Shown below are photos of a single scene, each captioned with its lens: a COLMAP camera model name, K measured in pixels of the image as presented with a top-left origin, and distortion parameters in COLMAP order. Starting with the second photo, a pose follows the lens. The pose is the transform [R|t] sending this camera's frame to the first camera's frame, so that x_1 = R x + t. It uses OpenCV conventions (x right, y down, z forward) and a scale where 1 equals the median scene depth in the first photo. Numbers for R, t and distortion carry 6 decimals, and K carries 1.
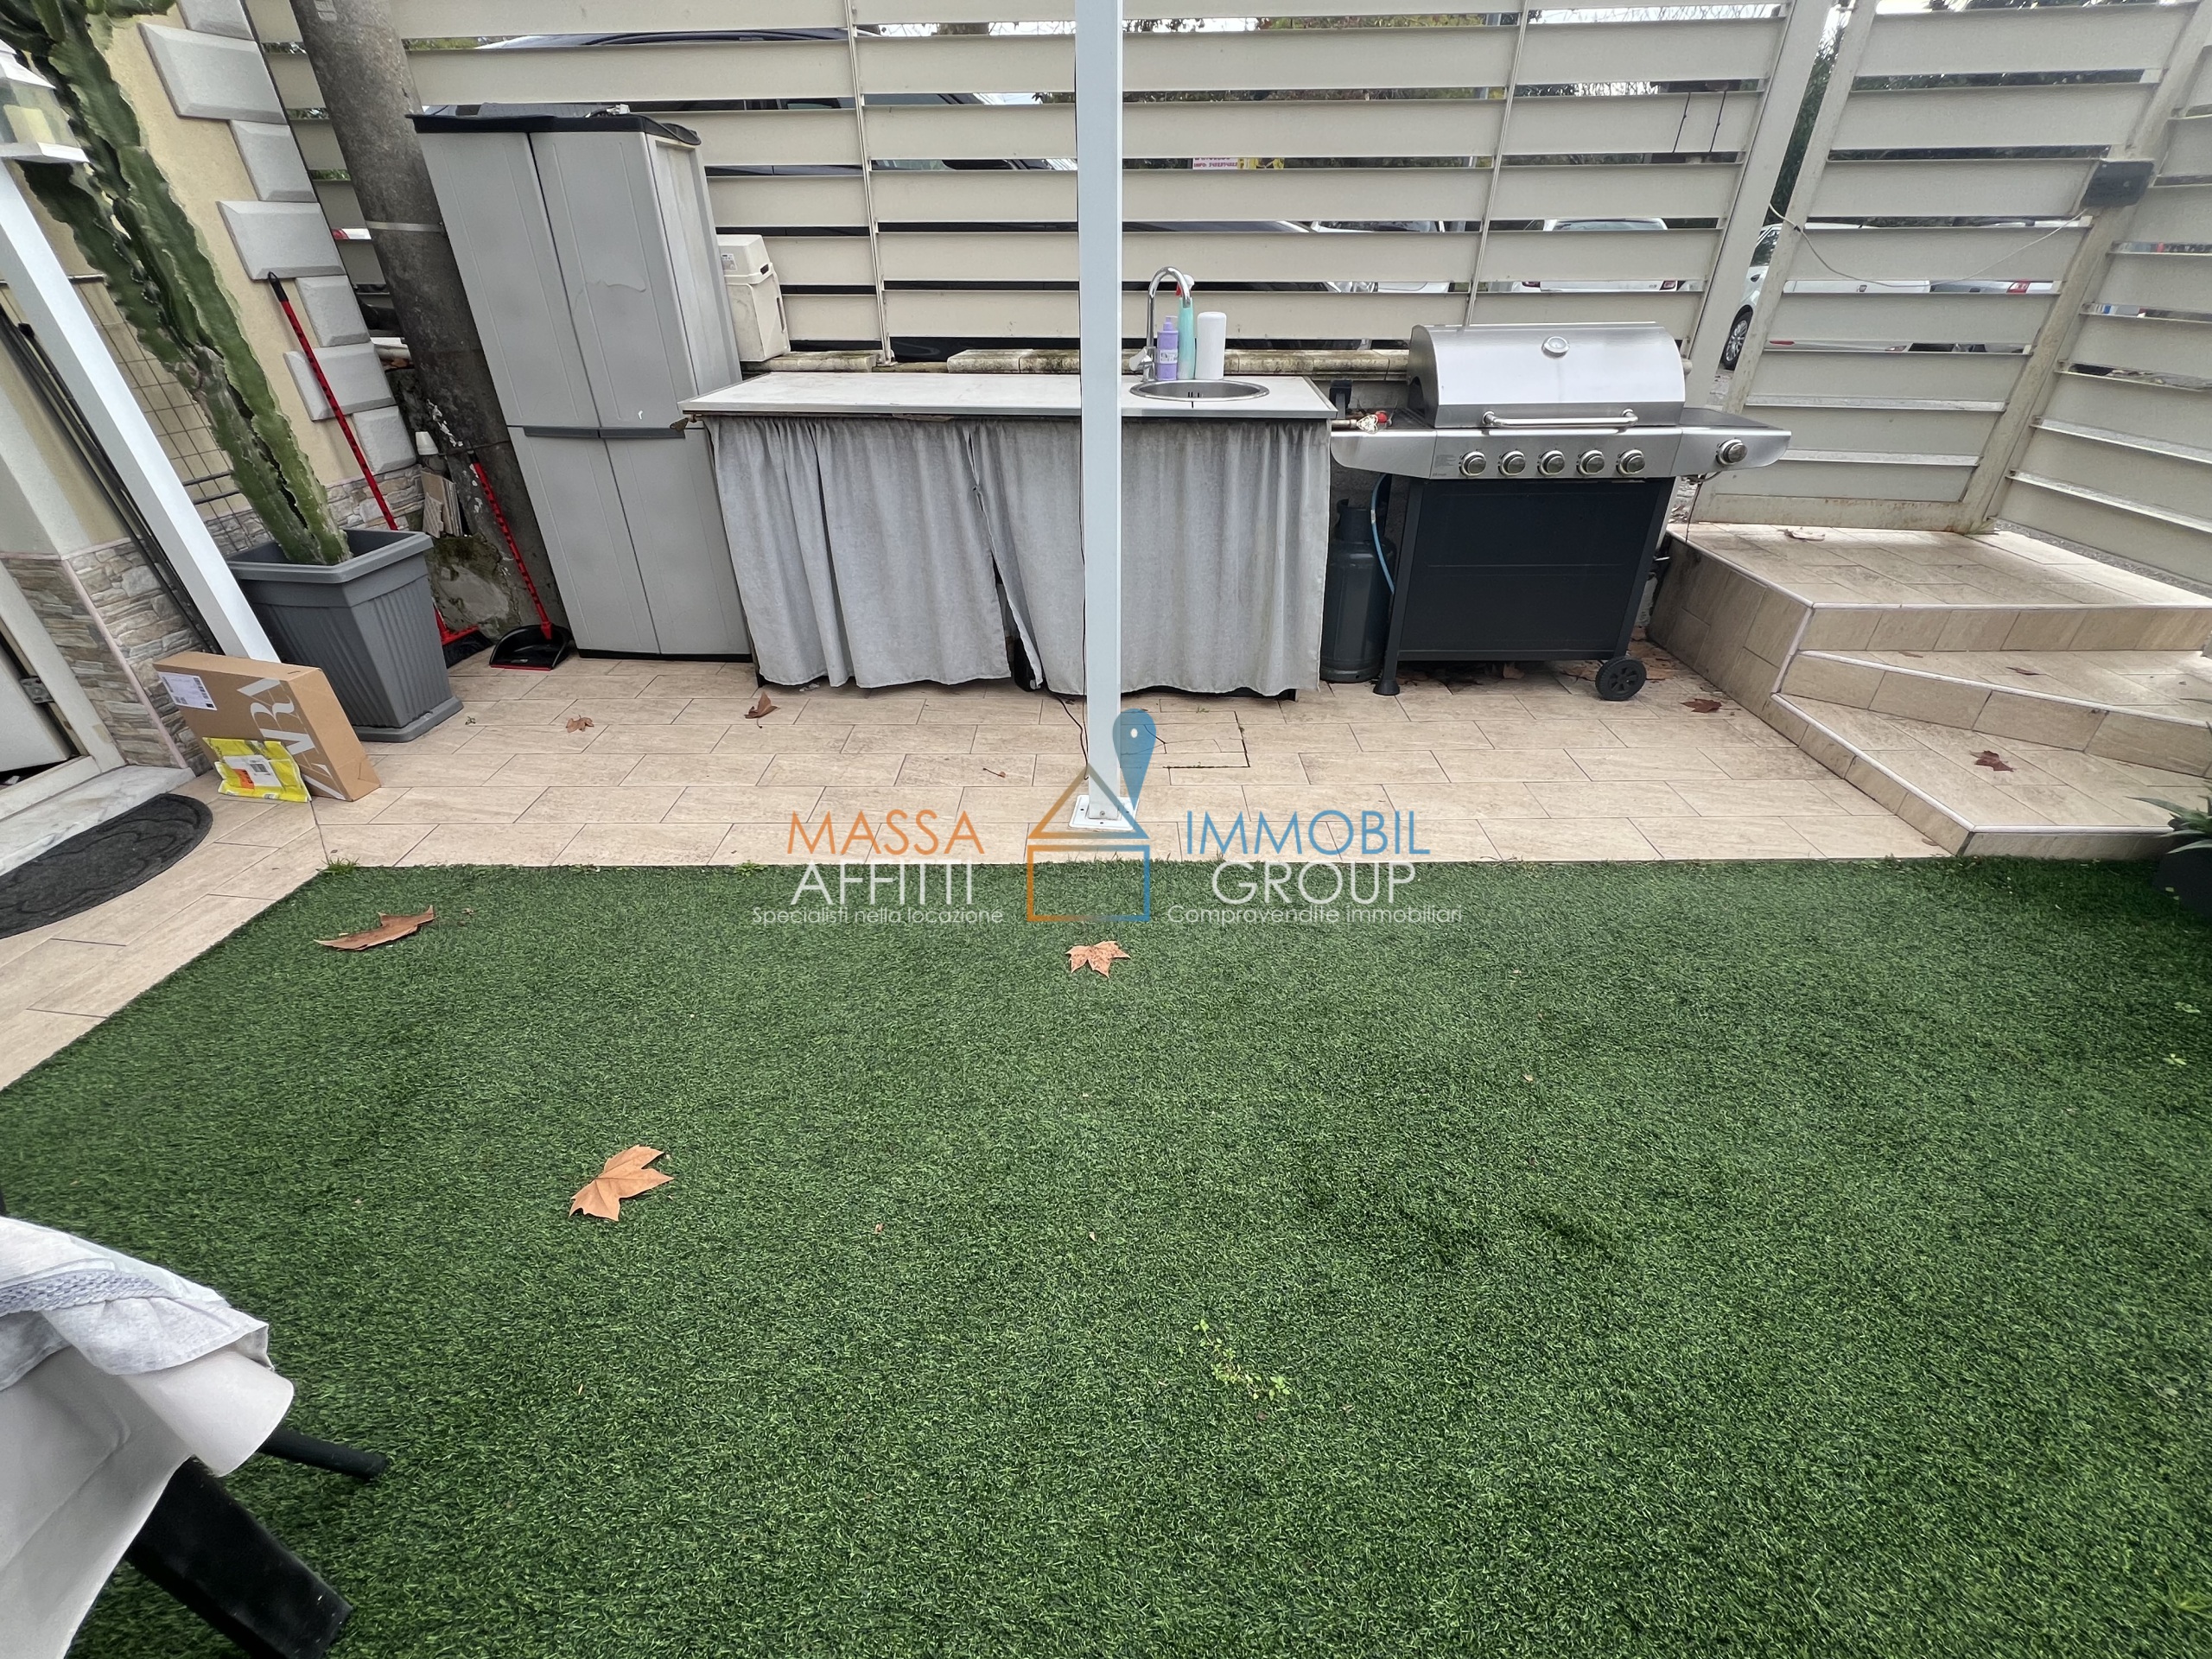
lens RADIAL K [[927.0, 0, 1097.1], [0, 927.0, 827.2], [0, 0, 1]] dist [-0.002693, 0.000573]
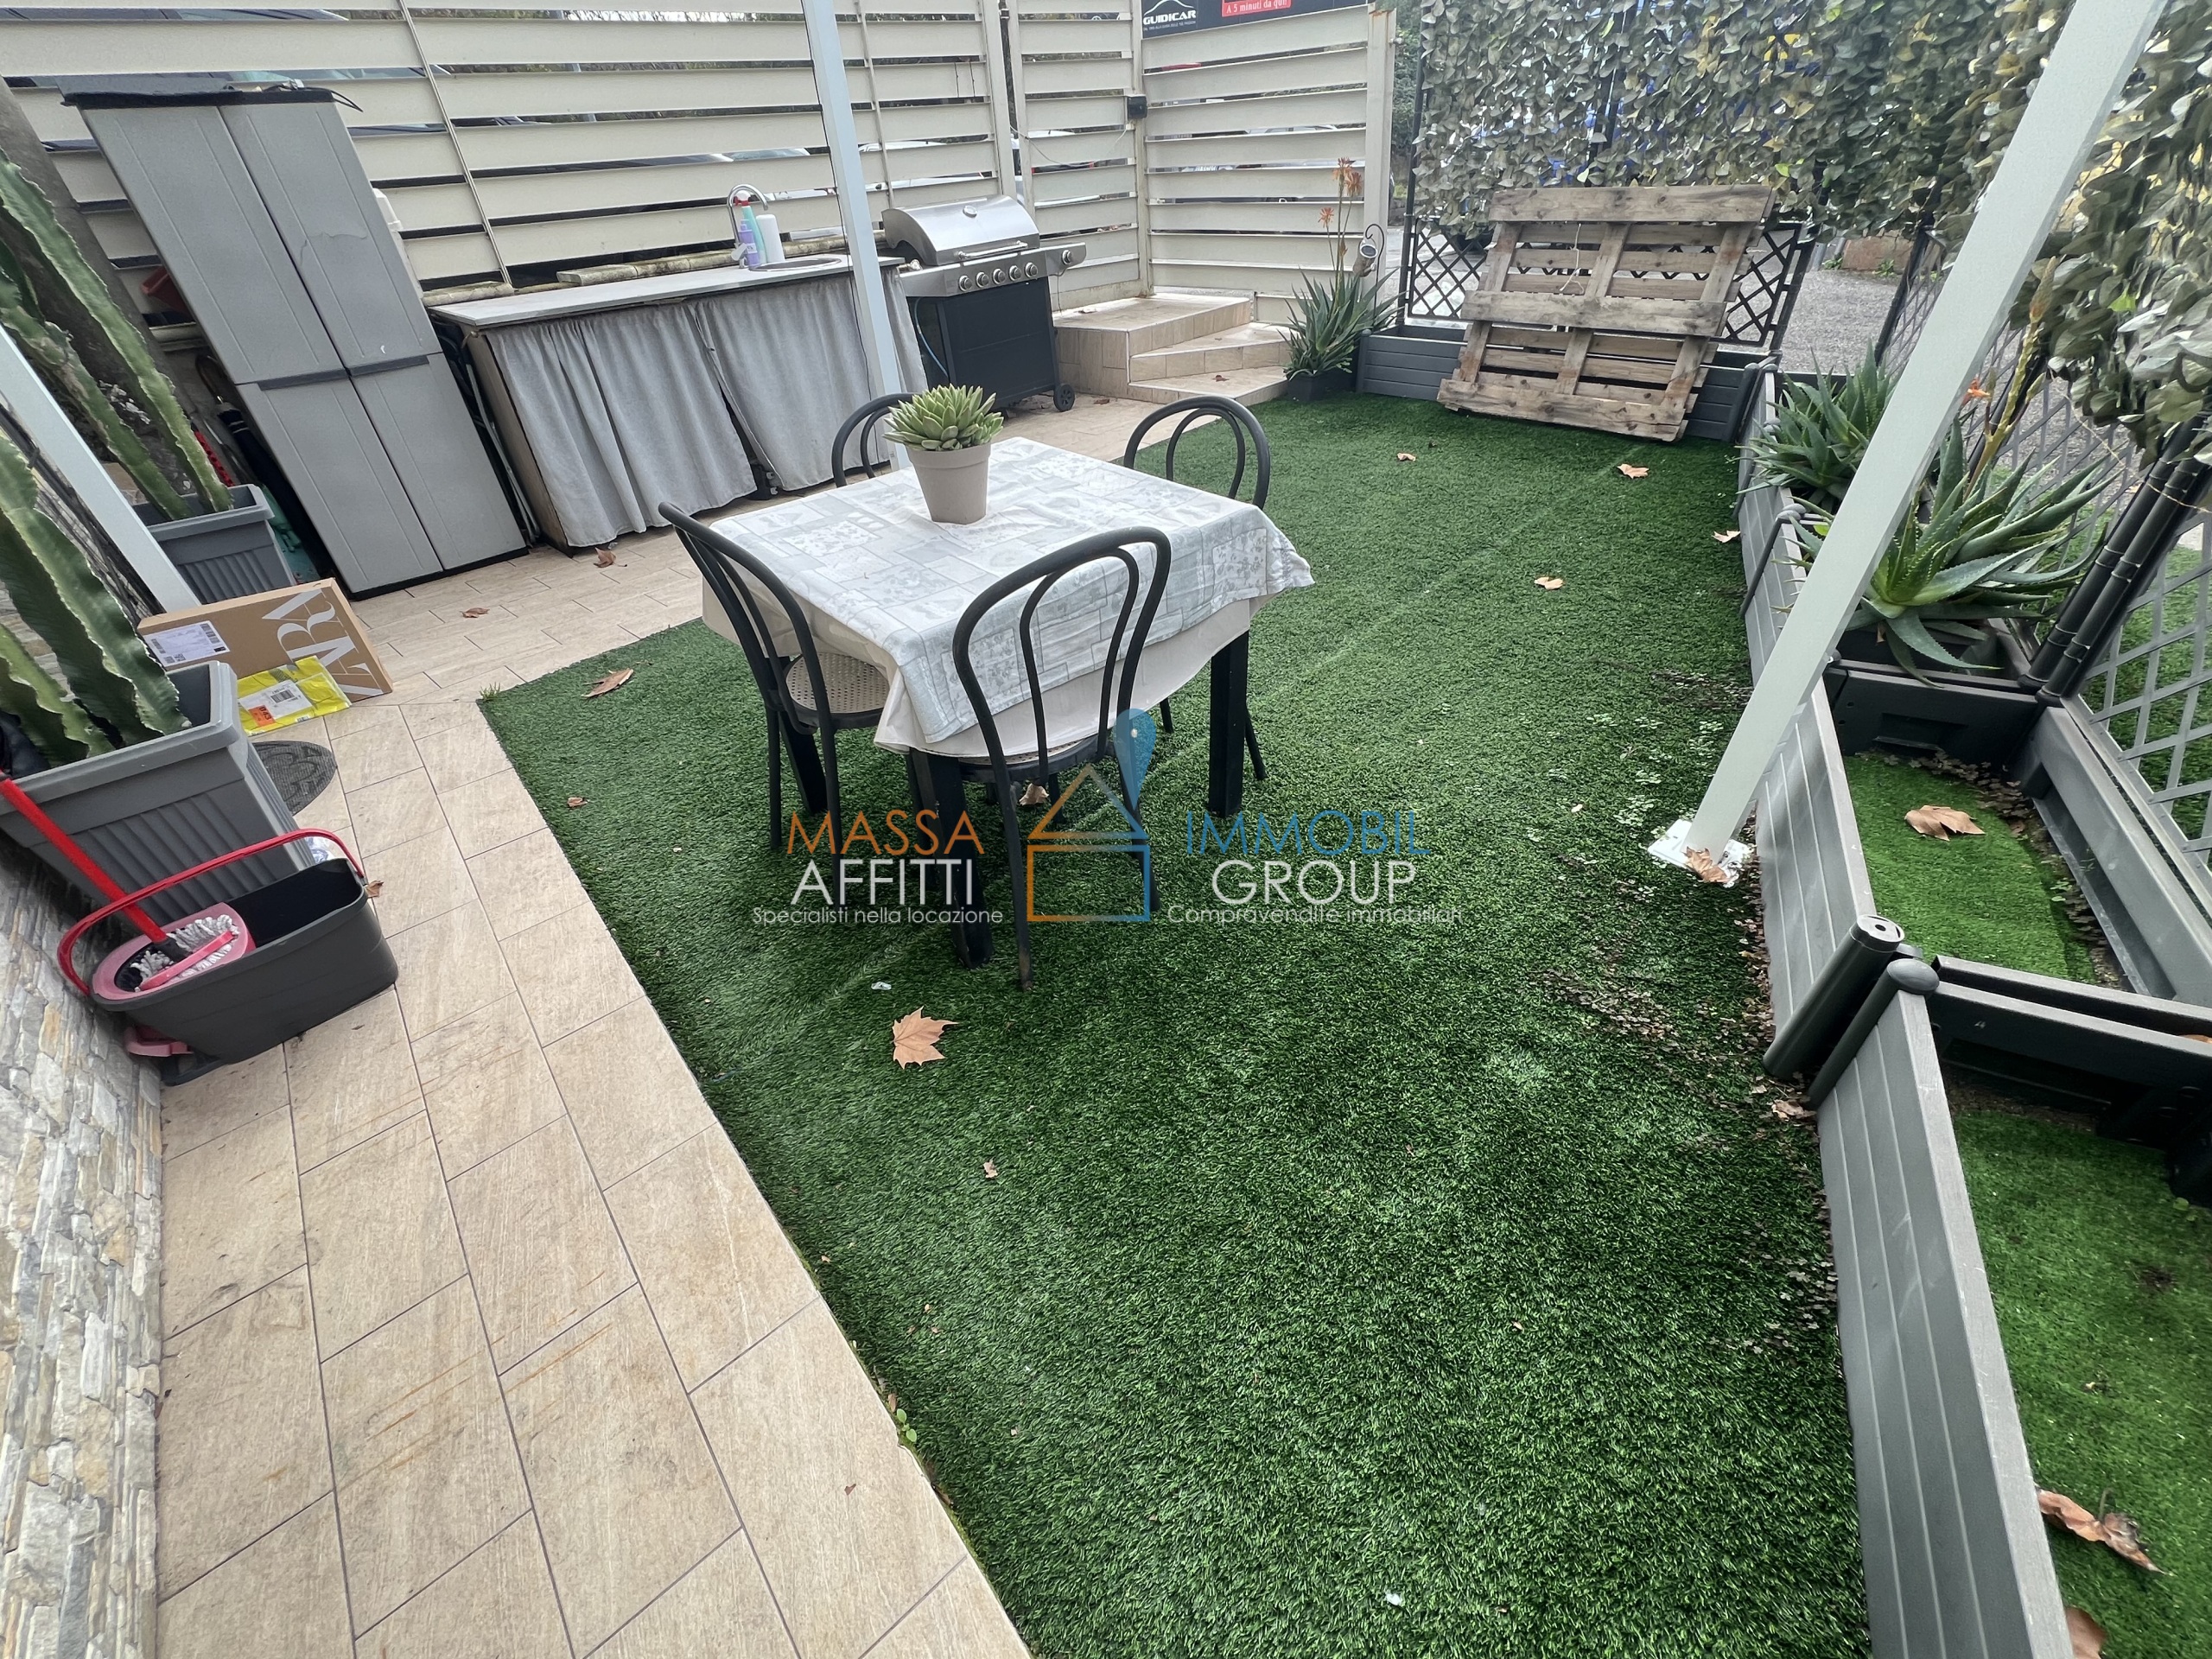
lens RADIAL K [[927.0, 0, 1097.1], [0, 927.0, 827.2], [0, 0, 1]] dist [-0.002693, 0.000573]
pose [[0.678583, -0.470128, 0.564363, -0.901389], [0.443941, 0.874626, 0.194795, 0.280316], [-0.585186, 0.118359, 0.802215, -0.433833]]
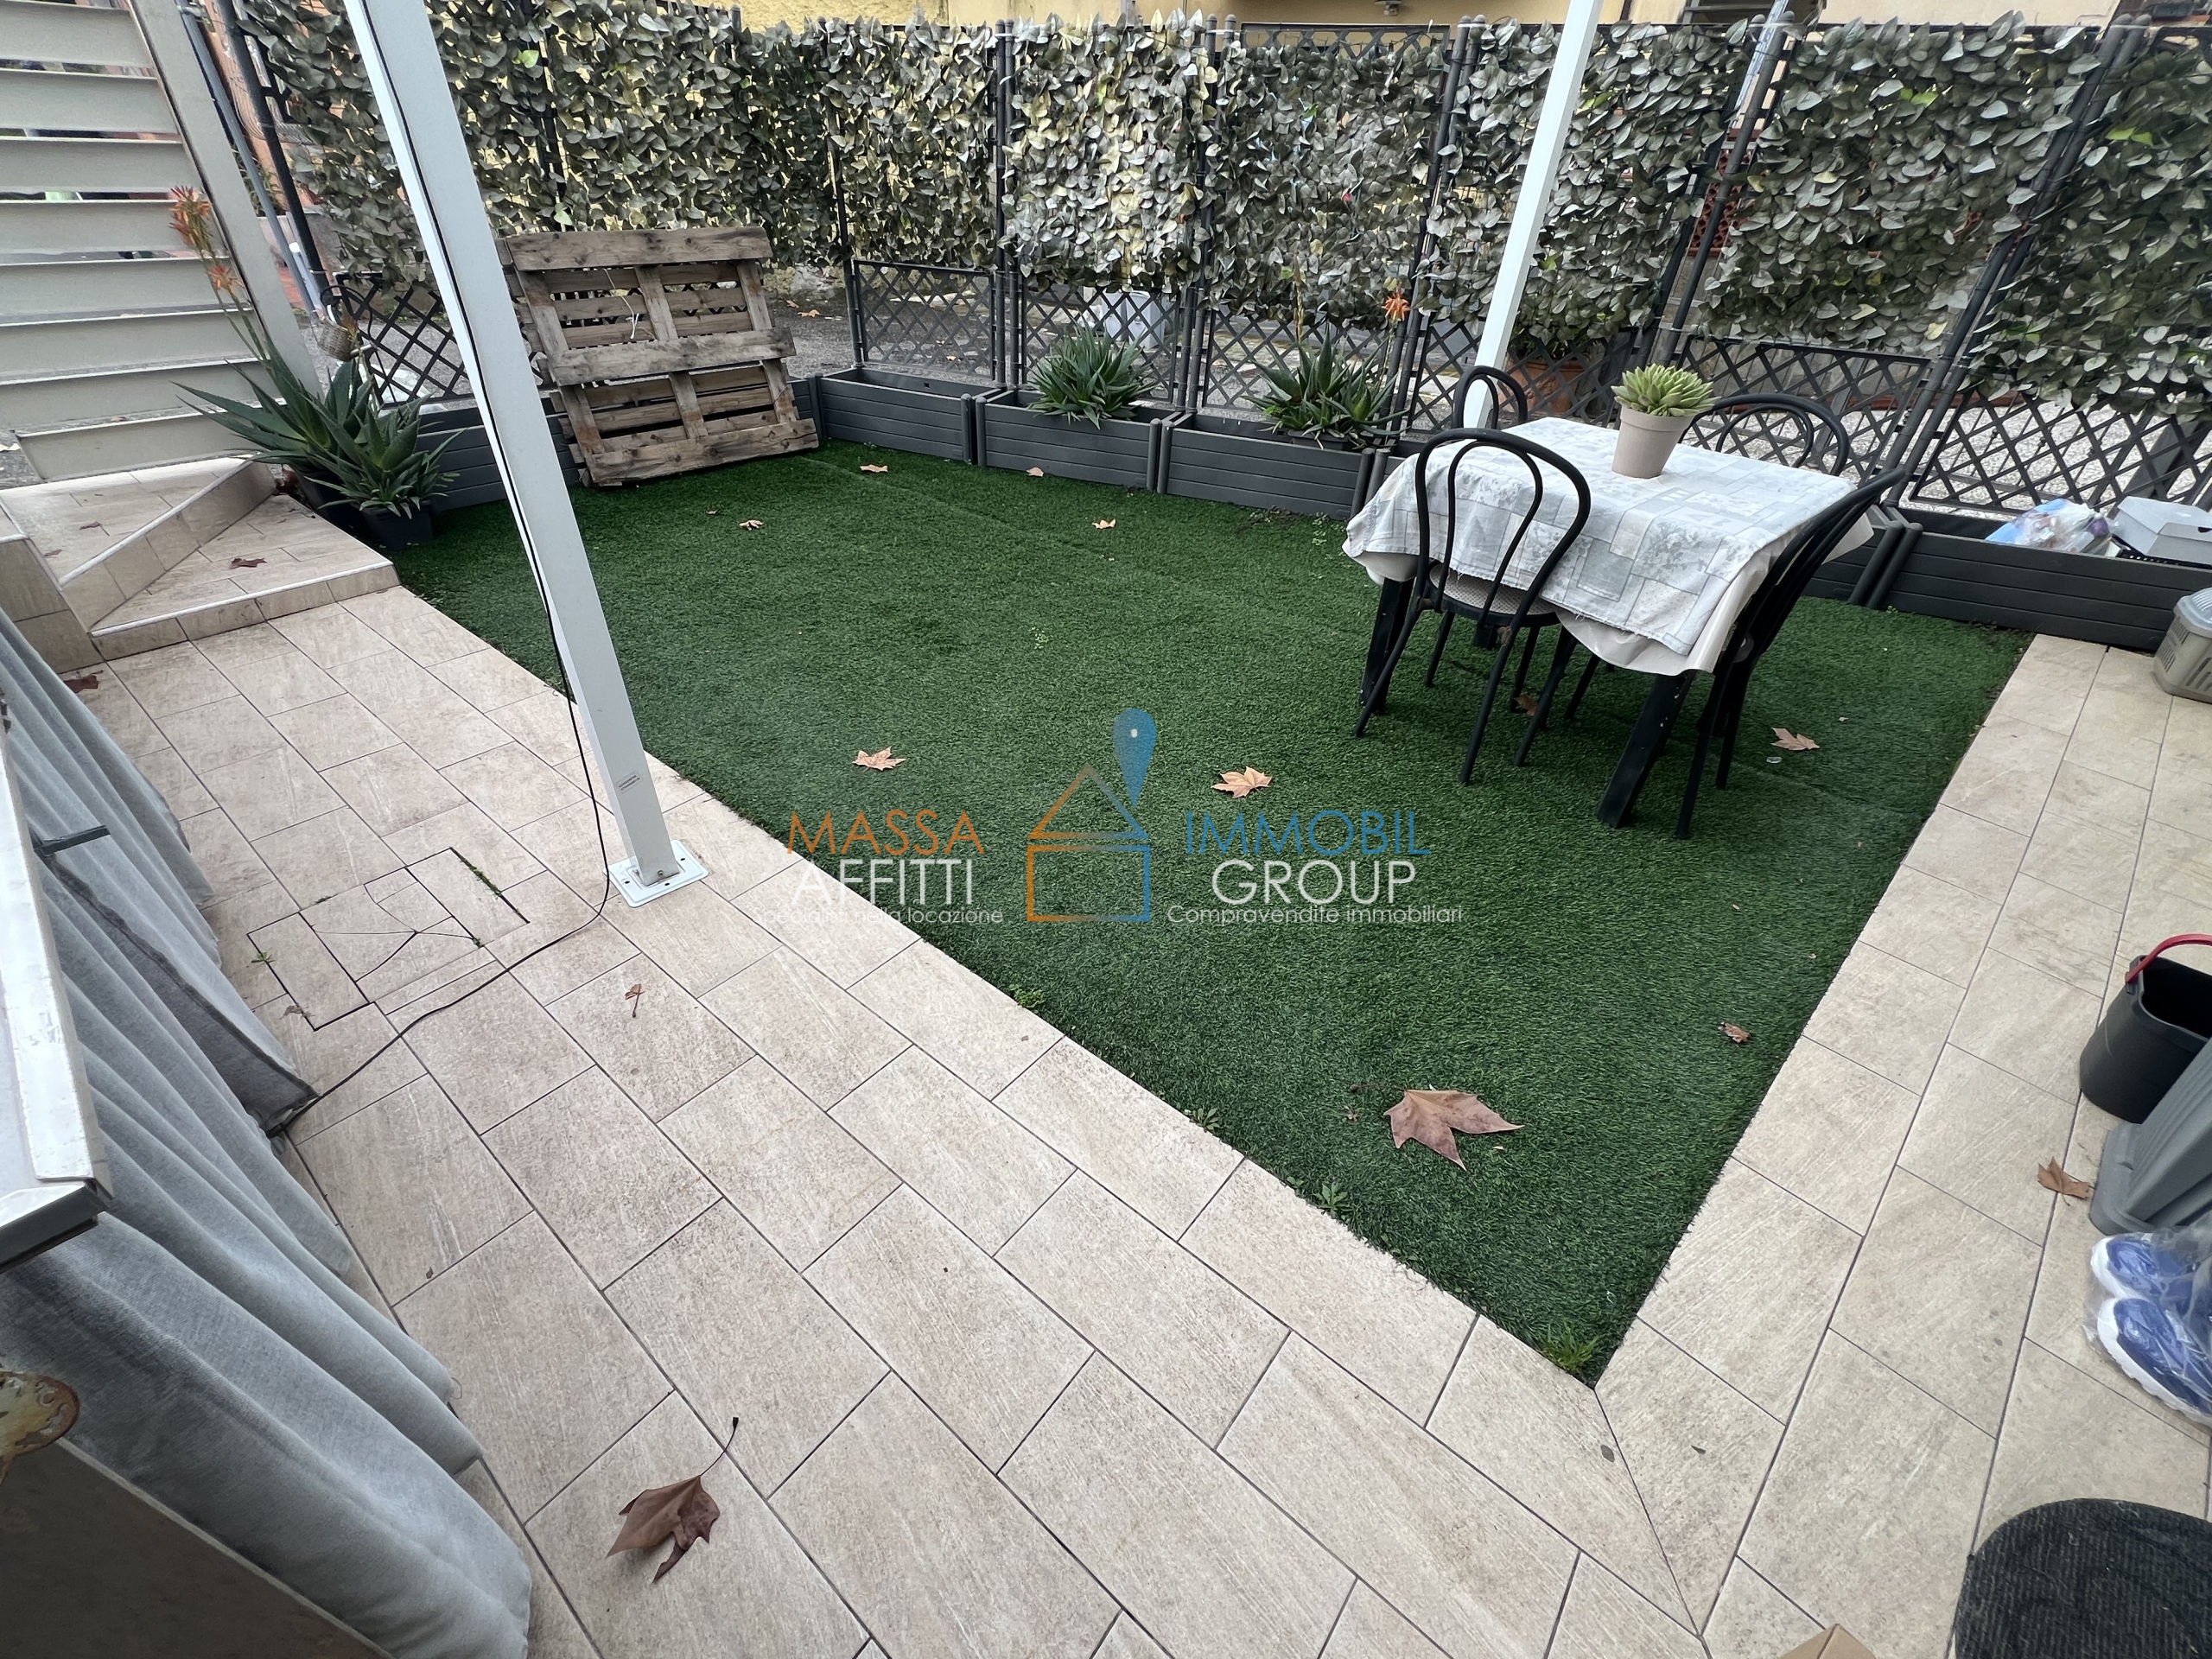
lens RADIAL K [[927.0, 0, 1097.1], [0, 927.0, 827.2], [0, 0, 1]] dist [-0.002693, 0.000573]
pose [[-0.776589, -0.388118, 0.496260, -0.639721], [0.315393, 0.442385, 0.839537, -0.558109], [-0.545377, 0.808492, -0.221142, 0.869793]]
